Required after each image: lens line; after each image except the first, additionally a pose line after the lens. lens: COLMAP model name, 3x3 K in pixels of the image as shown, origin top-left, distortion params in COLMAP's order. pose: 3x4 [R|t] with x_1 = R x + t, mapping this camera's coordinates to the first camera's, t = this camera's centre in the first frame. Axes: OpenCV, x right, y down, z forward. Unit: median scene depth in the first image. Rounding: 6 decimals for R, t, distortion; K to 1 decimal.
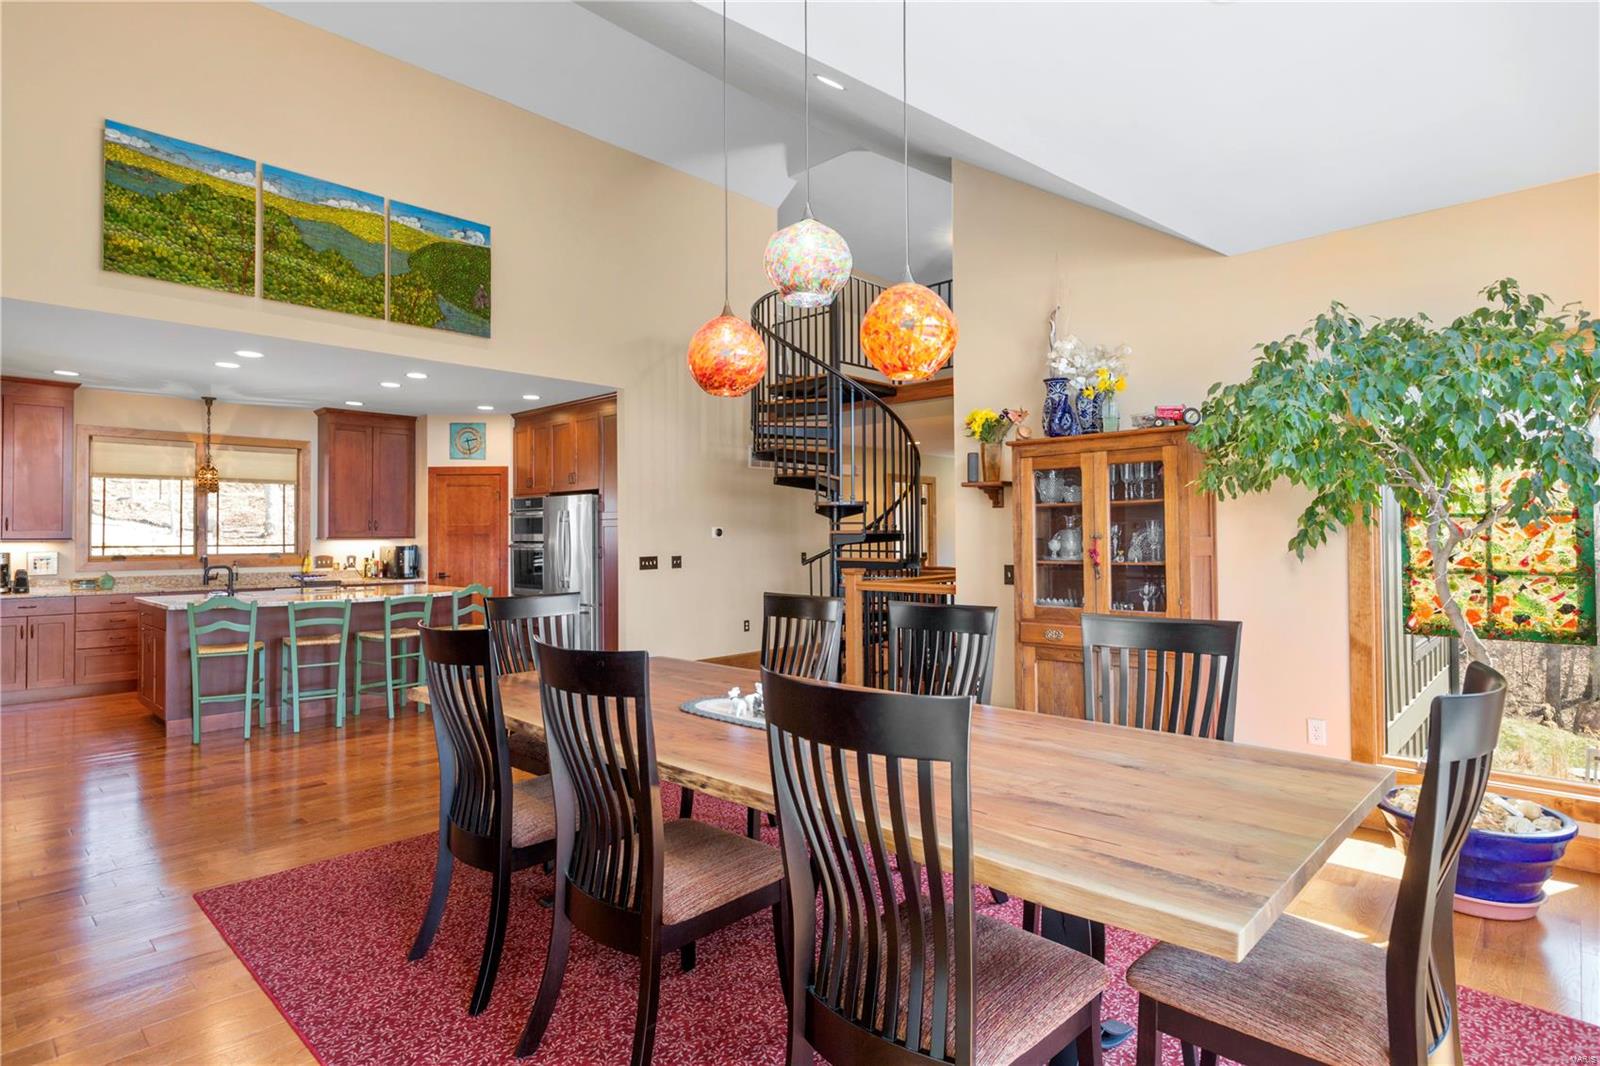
lens RADIAL K [[846.2, 0, 782.1], [0, 846.2, 524.5], [0, 0, 1]] dist [0.003878, -0.001350]
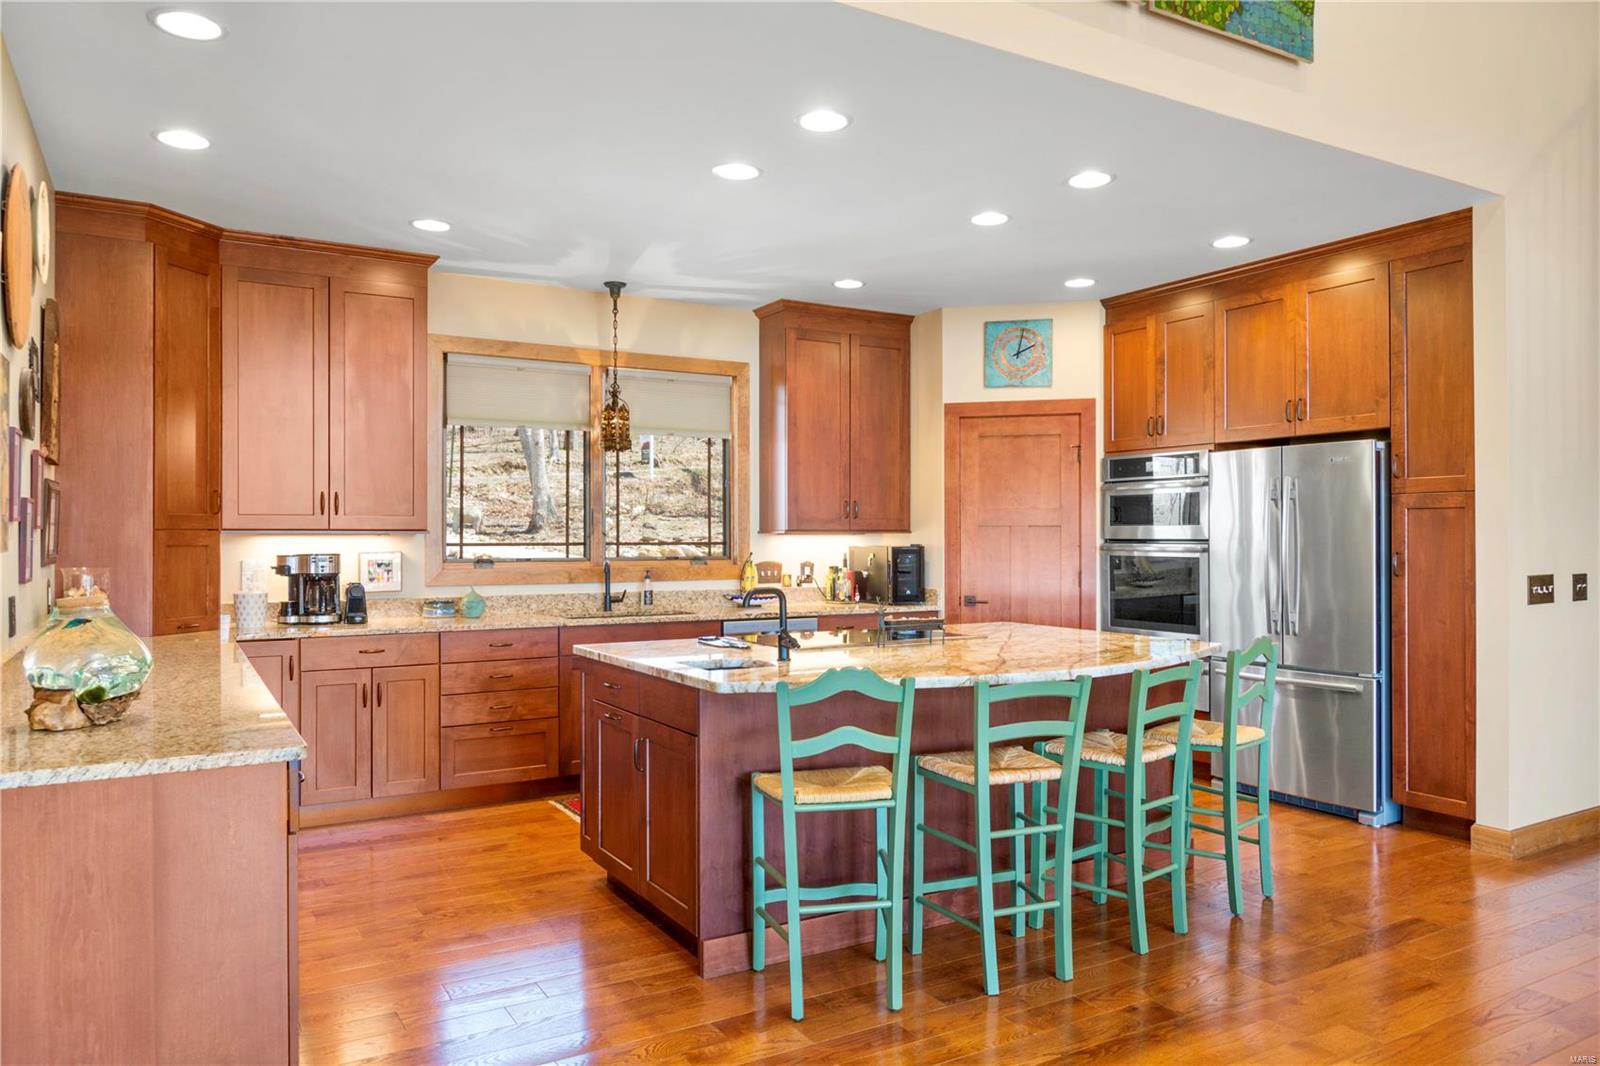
lens RADIAL K [[1097.3, 0, 791.2], [0, 1097.3, 536.4], [0, 0, 1]] dist [0.024127, 0.001065]
pose [[0.963711, 0.005376, -0.266892, -0.359691], [-0.000960, 0.999861, 0.016674, 0.007712], [0.266944, -0.015812, 0.963582, 0.313122]]
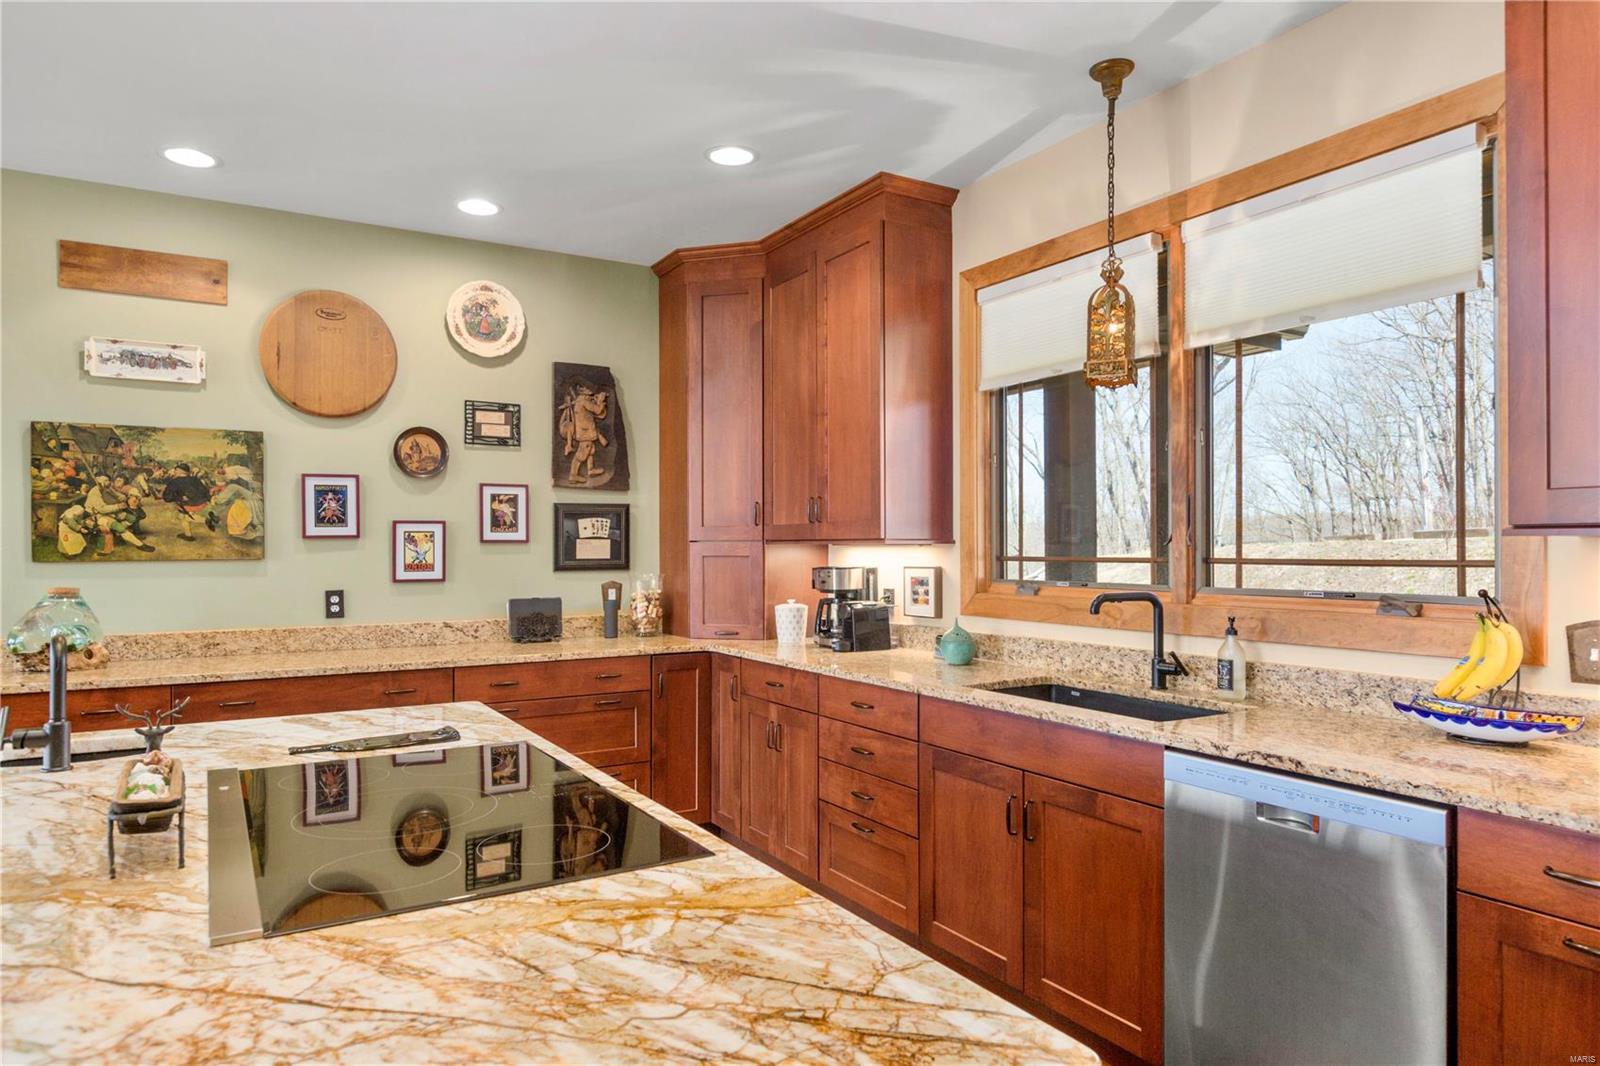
lens RADIAL K [[955.9, 0, 800.8], [0, 955.9, 546.1], [0, 0, 1]] dist [-0.005455, -0.002660]
pose [[-0.247250, 0.003729, -0.968945, -0.317099], [0.018365, 0.999831, -0.000838, 0.018082], [0.968778, -0.018002, -0.247276, 0.959549]]
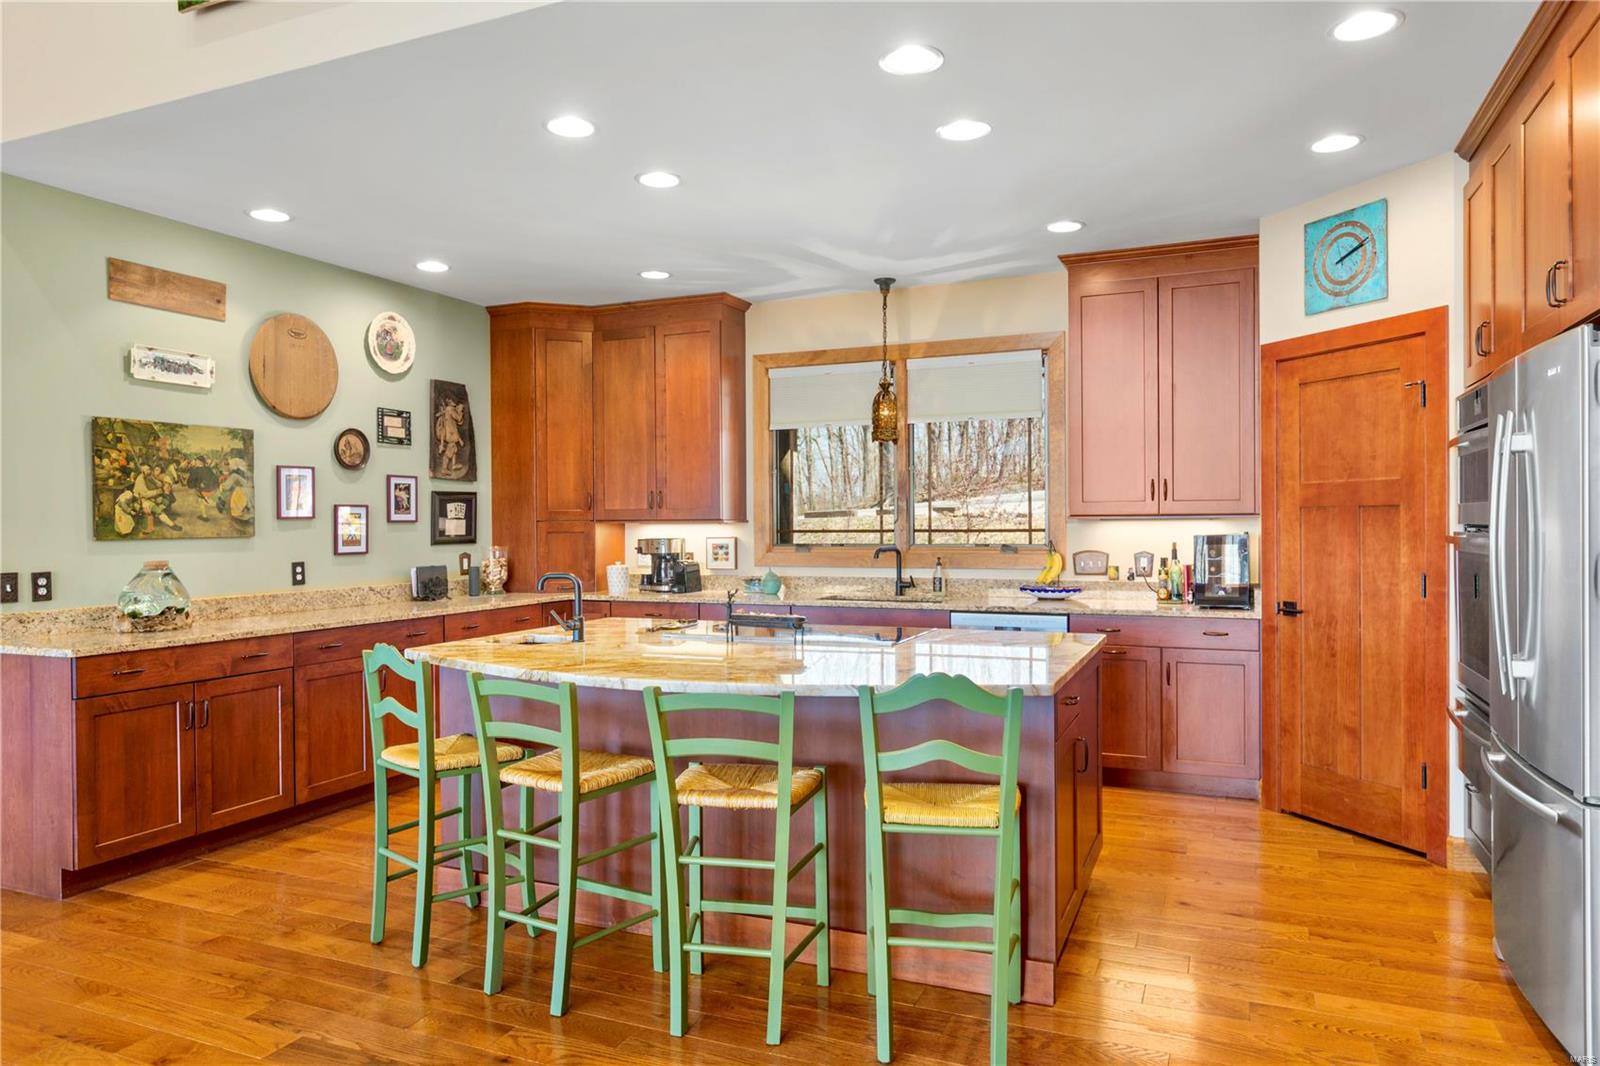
lens RADIAL K [[1011.0, 0, 797.7], [0, 1011.0, 529.2], [0, 0, 1]] dist [0.000419, -0.003411]
pose [[0.363137, 0.007654, -0.931704, -0.041017], [0.018796, 0.999703, 0.015539, 0.011760], [0.931546, -0.023155, 0.362885, 0.673782]]
